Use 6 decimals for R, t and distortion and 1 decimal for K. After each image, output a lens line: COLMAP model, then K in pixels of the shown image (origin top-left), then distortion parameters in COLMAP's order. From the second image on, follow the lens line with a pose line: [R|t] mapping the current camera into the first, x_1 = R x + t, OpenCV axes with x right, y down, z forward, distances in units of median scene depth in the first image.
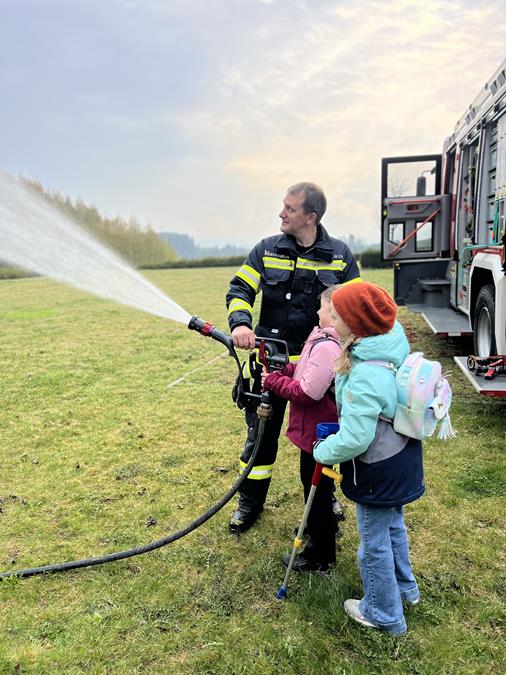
lens RADIAL K [[503.8, 0, 258.0], [0, 503.8, 339.7], [0, 0, 1]] dist [0.049825, -0.055052]
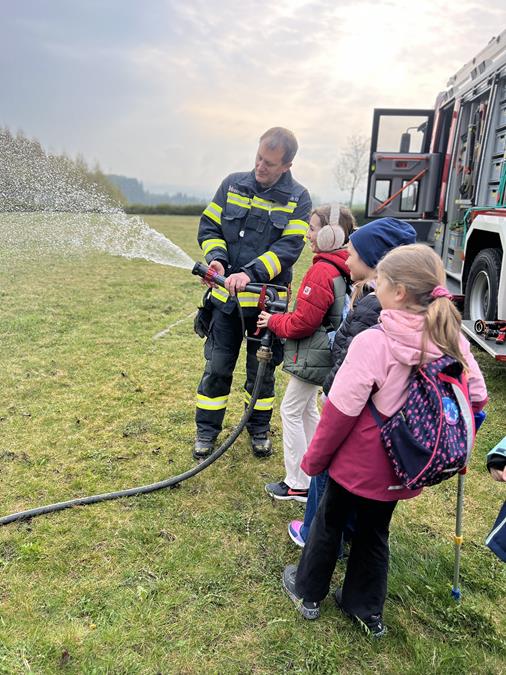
lens RADIAL K [[503.8, 0, 252.6], [0, 503.8, 338.2], [0, 0, 1]] dist [0.049825, -0.055052]
pose [[0.993602, 0.041520, 0.105031, -0.090496], [-0.050230, 0.995391, 0.081688, 0.007221], [-0.101155, -0.086441, 0.991108, 0.051212]]
